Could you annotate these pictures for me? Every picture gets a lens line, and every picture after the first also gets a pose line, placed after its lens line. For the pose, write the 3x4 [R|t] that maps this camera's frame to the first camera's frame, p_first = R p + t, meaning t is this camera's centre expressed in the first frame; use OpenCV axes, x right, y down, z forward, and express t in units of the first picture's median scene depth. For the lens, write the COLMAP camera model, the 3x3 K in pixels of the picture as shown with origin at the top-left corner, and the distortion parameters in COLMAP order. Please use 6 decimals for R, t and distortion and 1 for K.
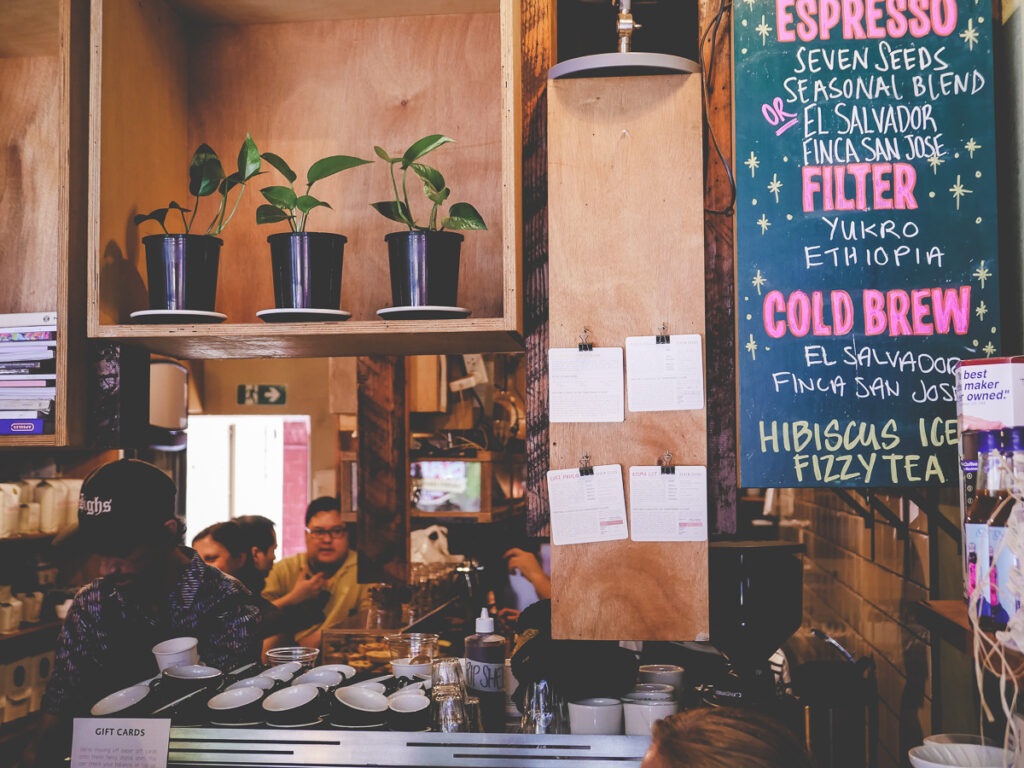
lens RADIAL K [[1455.2, 0, 511.6], [0, 1455.2, 383.8], [0, 0, 1]] dist [-0.047202, 0.000000]
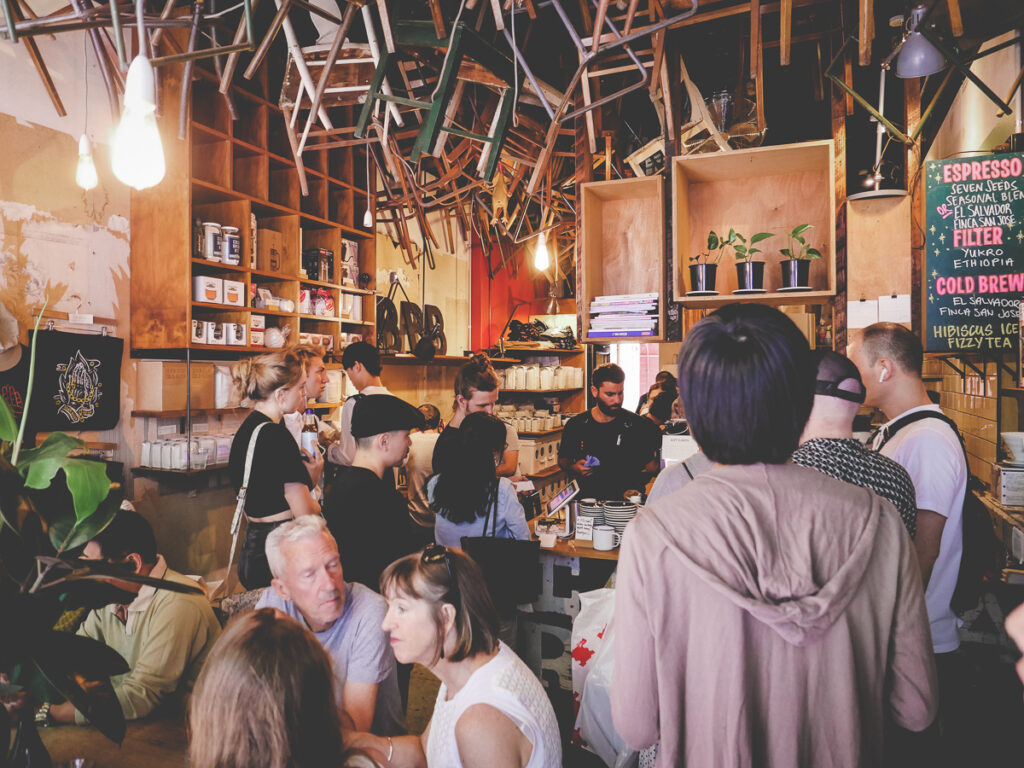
lens RADIAL K [[723.7, 0, 514.8], [0, 723.7, 382.3], [0, 0, 1]] dist [-0.033026, 0.009721]
pose [[0.964490, 0.001539, -0.264115, -0.230342], [0.018171, 0.997227, 0.072167, 0.020072], [0.263493, -0.074404, 0.961788, -0.495859]]
